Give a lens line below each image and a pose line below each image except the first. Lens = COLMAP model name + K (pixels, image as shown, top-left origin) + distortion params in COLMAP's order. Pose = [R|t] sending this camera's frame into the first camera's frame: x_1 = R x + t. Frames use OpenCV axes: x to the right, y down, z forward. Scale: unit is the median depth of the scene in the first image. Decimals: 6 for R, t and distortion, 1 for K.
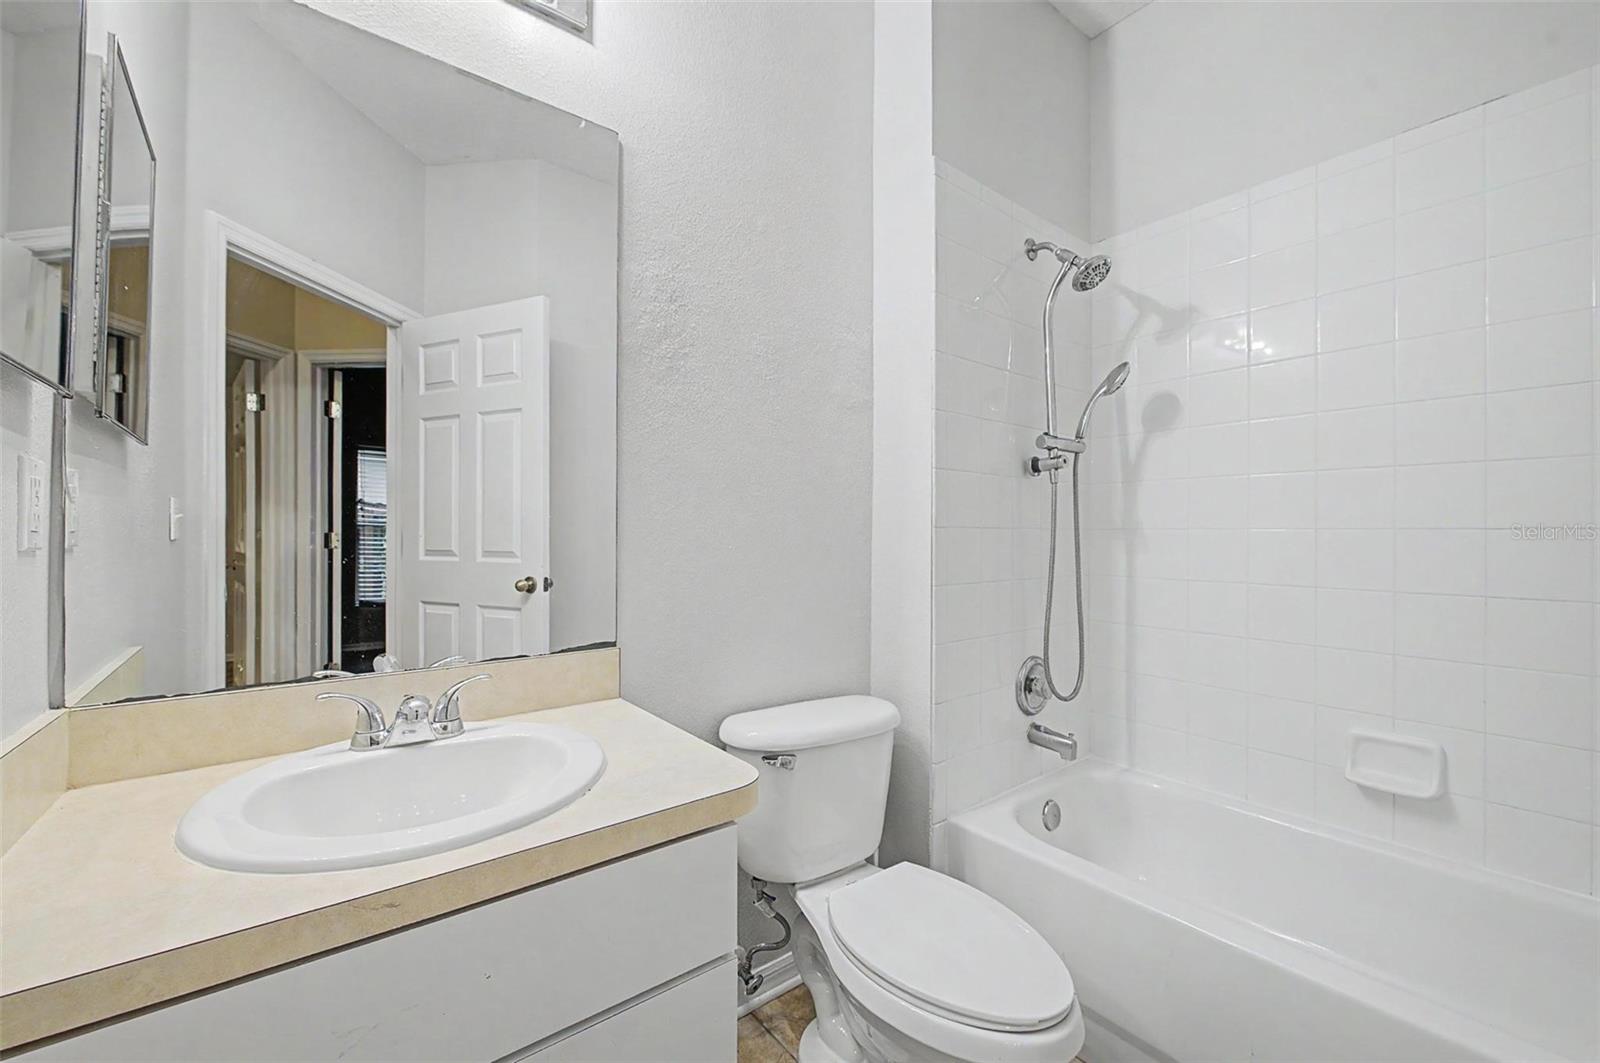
lens RADIAL K [[630.0, 0, 798.0], [0, 630.0, 528.0], [0, 0, 1]] dist [0.001521, -0.002597]
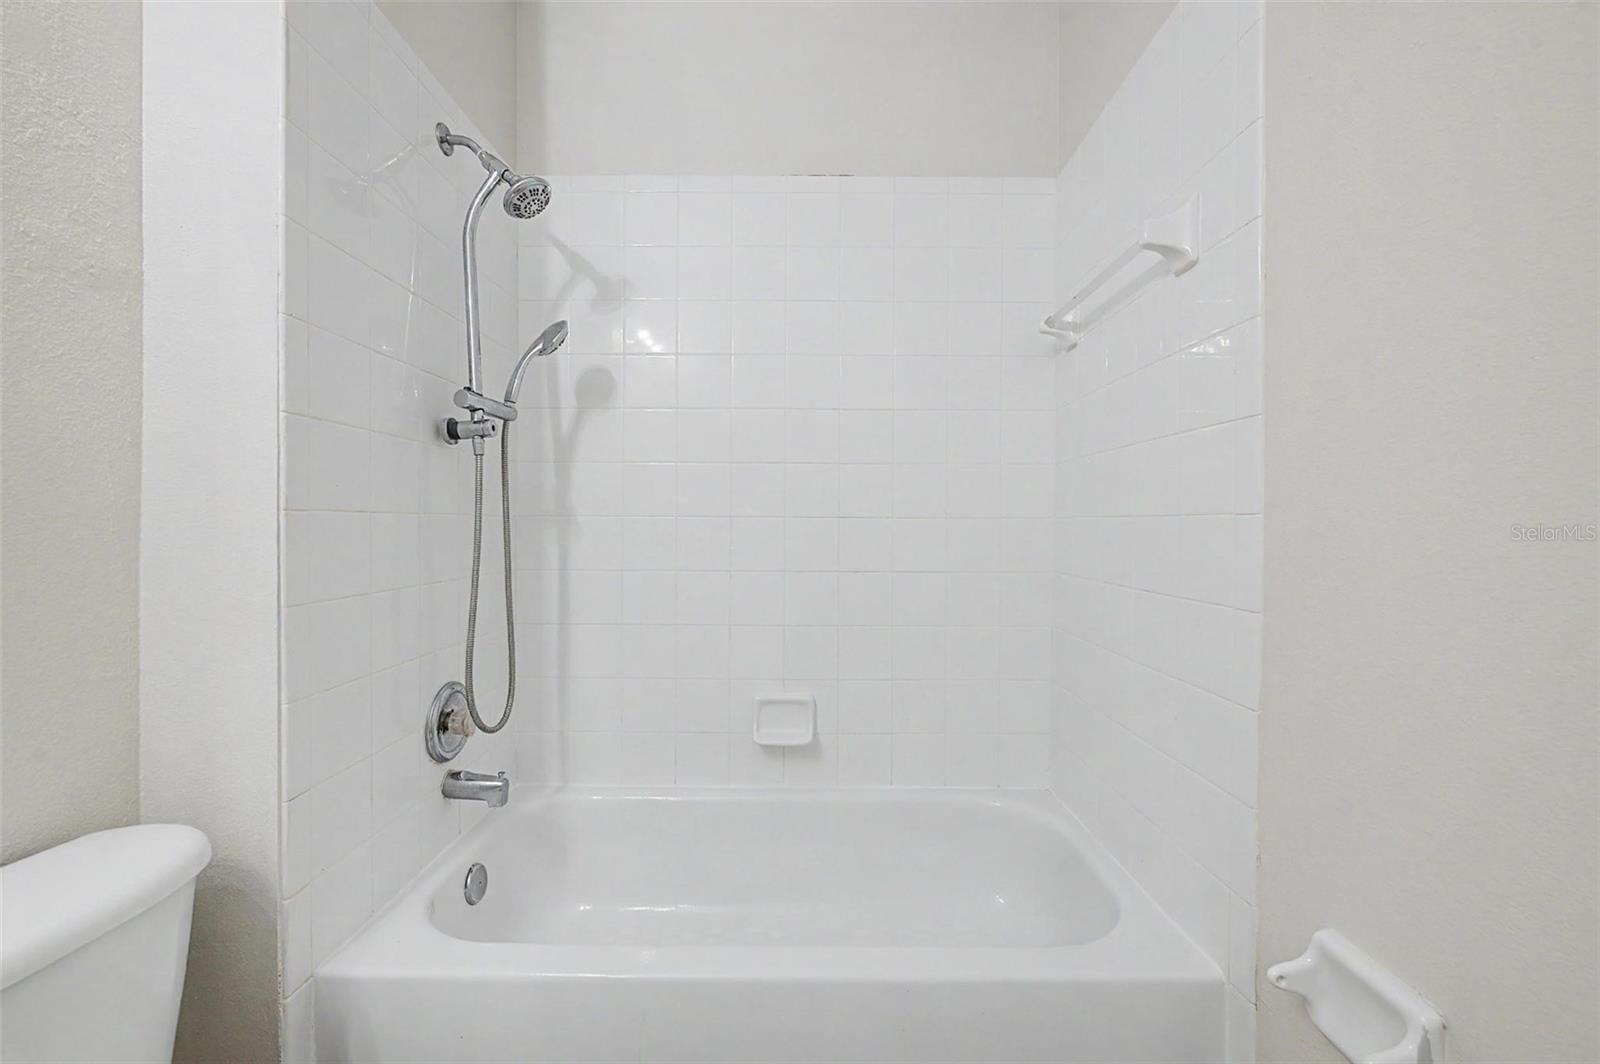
lens RADIAL K [[630.0, 0, 798.0], [0, 630.0, 528.5], [0, 0, 1]] dist [0.001521, -0.002597]
pose [[0.621202, -0.008589, 0.783604, 0.043594], [-0.010525, 0.999758, 0.019302, -0.000231], [-0.783580, -0.020238, 0.620961, 0.210947]]
